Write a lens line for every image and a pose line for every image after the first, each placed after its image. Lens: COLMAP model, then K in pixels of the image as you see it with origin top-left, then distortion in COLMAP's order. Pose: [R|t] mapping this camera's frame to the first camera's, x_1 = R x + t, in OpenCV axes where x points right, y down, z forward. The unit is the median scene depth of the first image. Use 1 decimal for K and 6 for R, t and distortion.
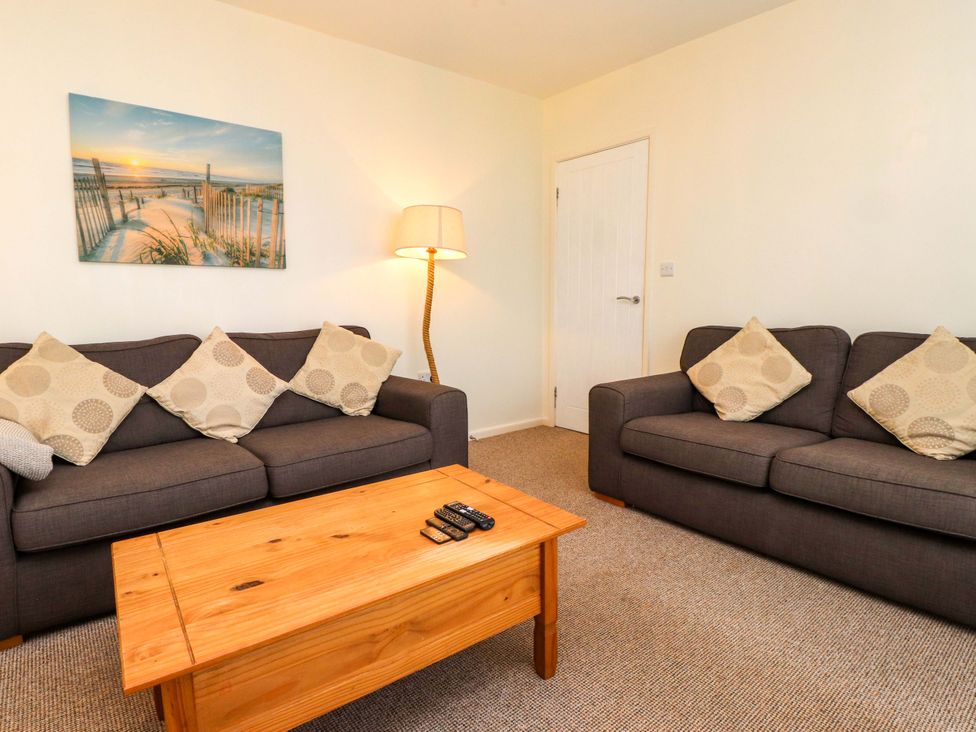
lens RADIAL K [[510.0, 0, 459.8], [0, 510.0, 362.4], [0, 0, 1]] dist [0.001750, -0.014978]
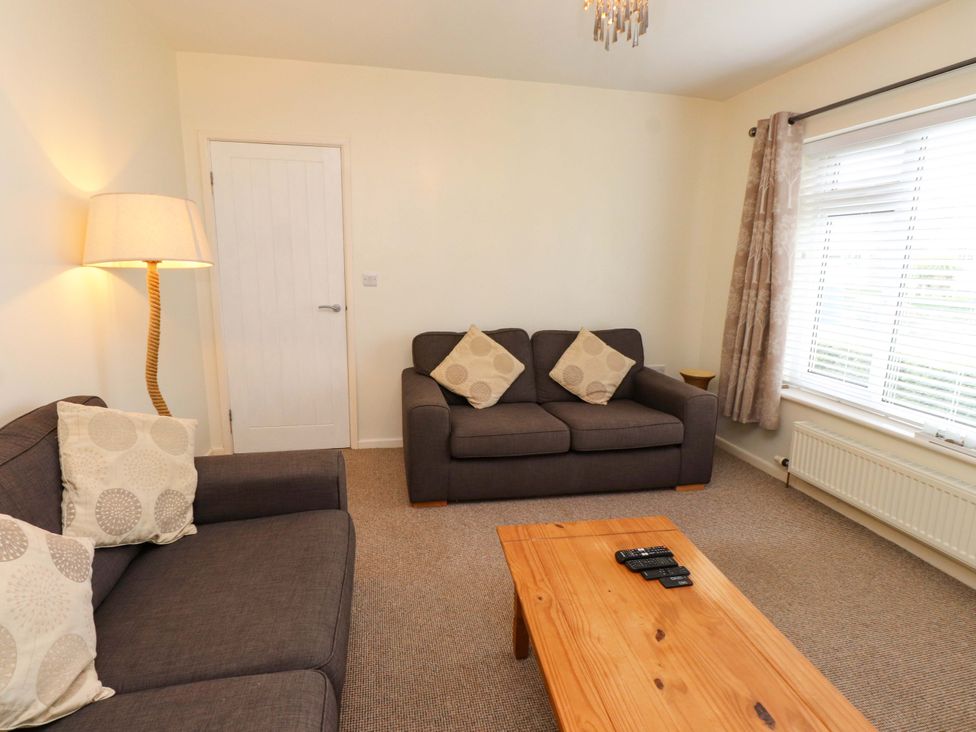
lens RADIAL K [[499.9, 0, 469.1], [0, 499.9, 366.3], [0, 0, 1]] dist [-0.029329, -0.003370]
pose [[0.473247, -0.163899, 0.865549, -0.592913], [0.097580, 0.986247, 0.133401, -0.170592], [-0.875509, 0.021328, 0.482732, 0.443764]]
